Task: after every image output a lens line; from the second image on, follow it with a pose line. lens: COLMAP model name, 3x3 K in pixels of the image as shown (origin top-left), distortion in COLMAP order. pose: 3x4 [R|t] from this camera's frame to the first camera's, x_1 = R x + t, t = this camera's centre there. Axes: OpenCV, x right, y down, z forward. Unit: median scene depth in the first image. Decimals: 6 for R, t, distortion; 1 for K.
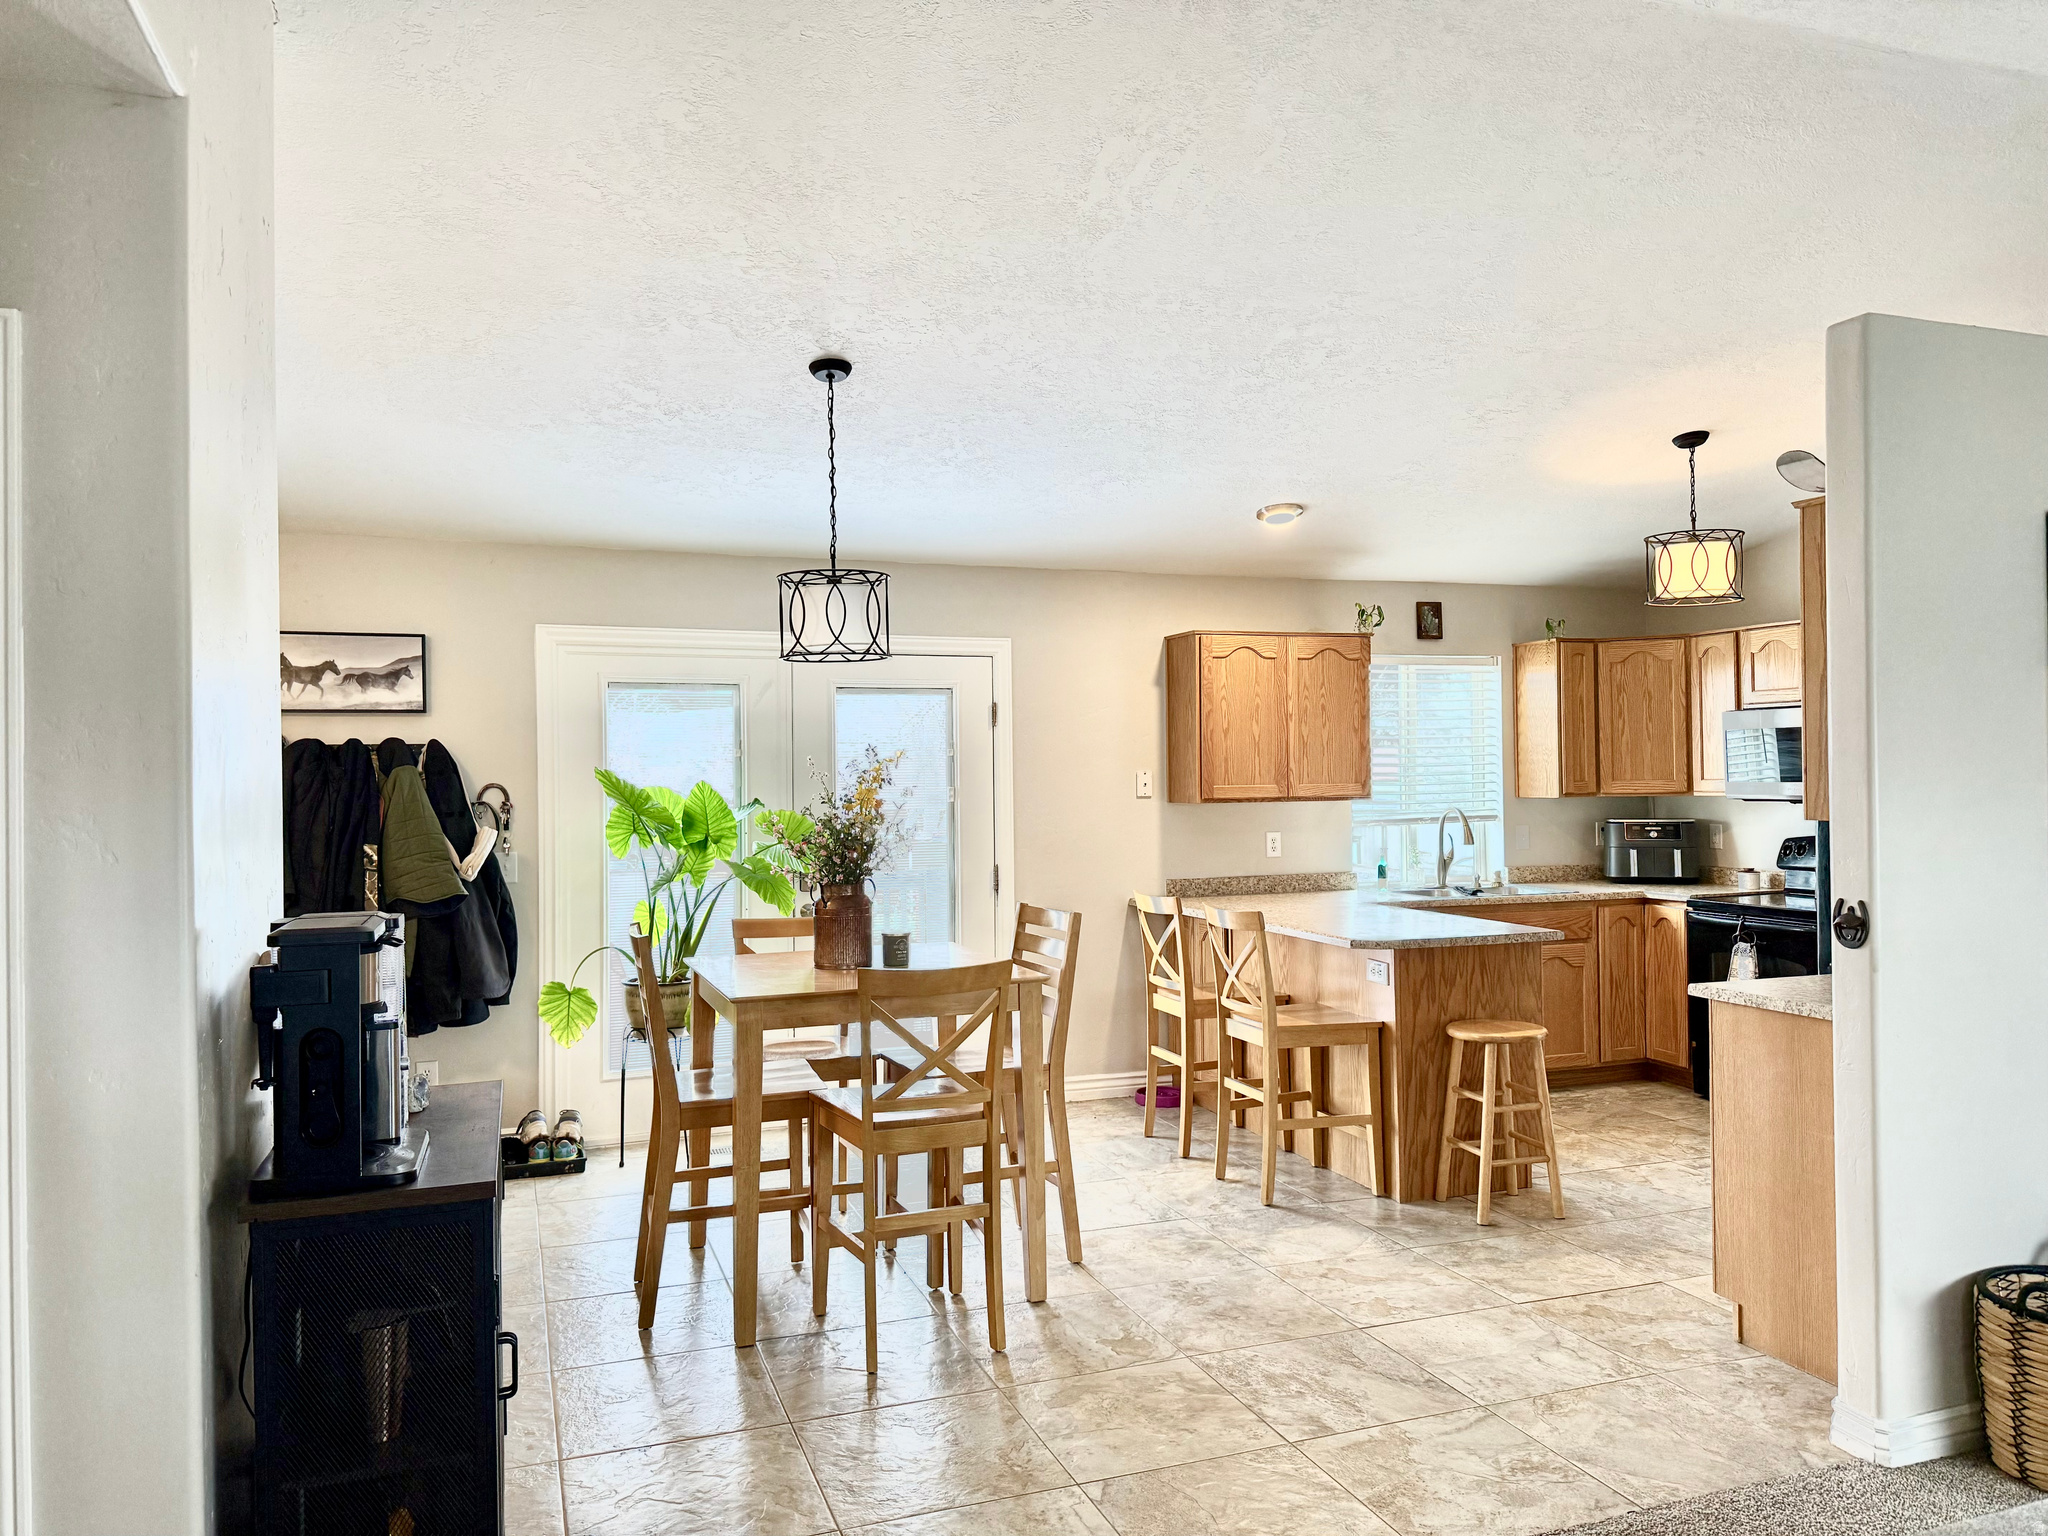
lens RADIAL K [[1435.6, 0, 1034.2], [0, 1435.6, 760.7], [0, 0, 1]] dist [0.050100, -0.020301]
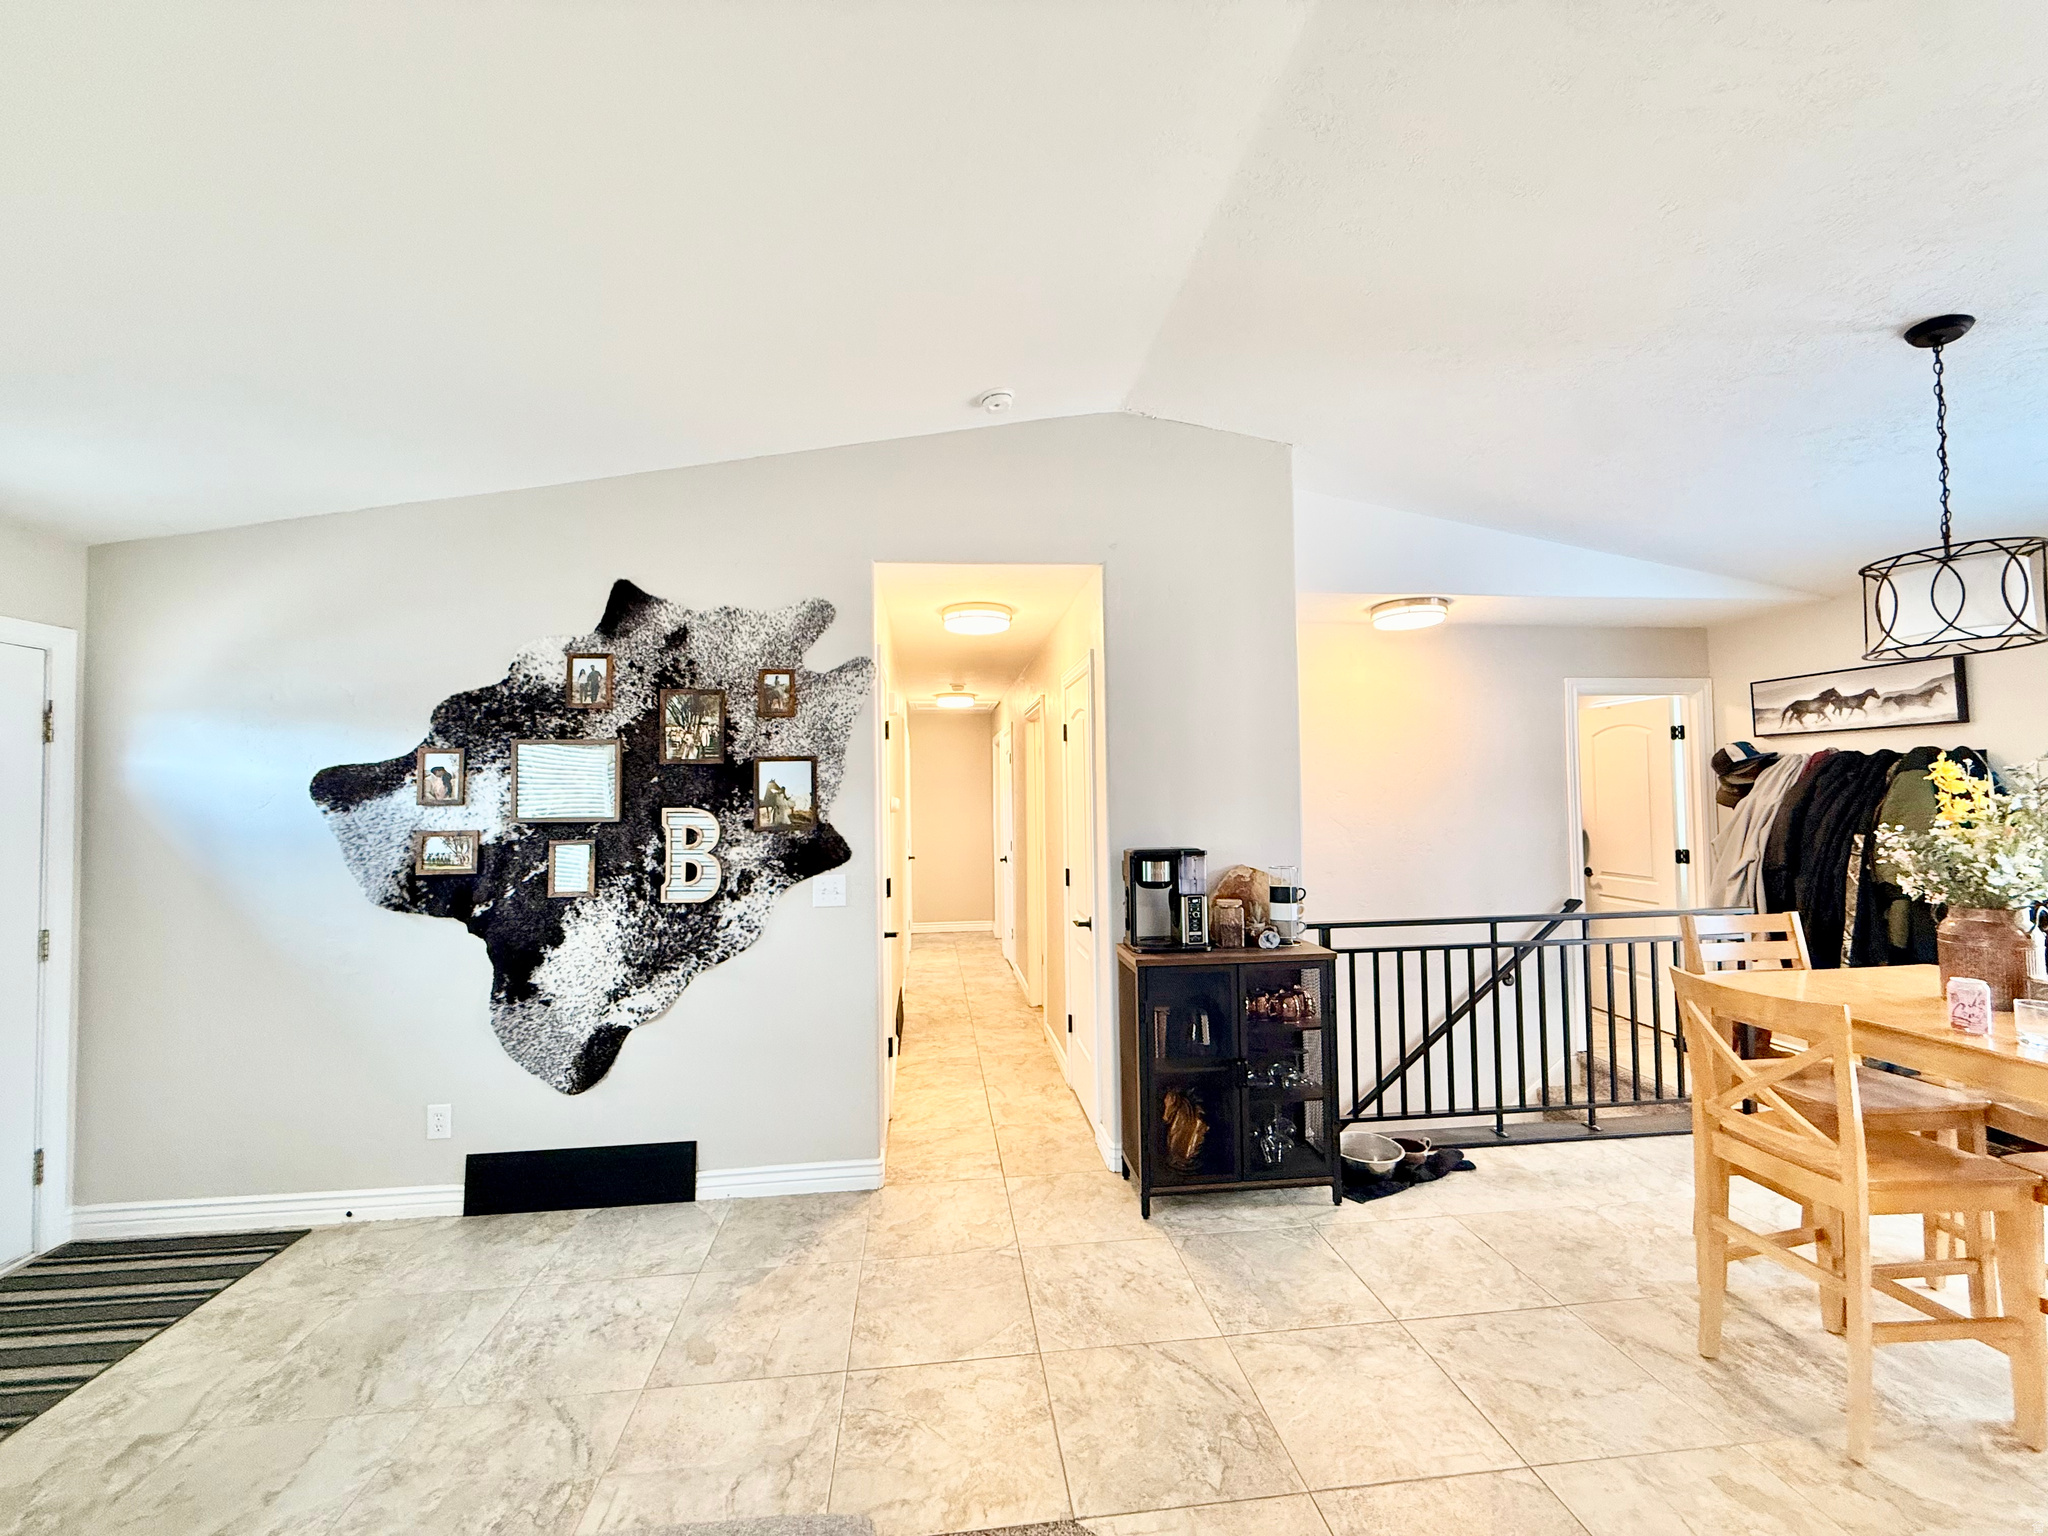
lens RADIAL K [[822.3, 0, 1027.9], [0, 822.3, 774.7], [0, 0, 1]] dist [0.002084, 0.000355]
pose [[-0.221833, -0.013609, -0.974990, 0.380292], [0.026472, 0.999450, -0.019973, 0.001261], [0.974725, -0.030241, -0.221351, 0.443320]]
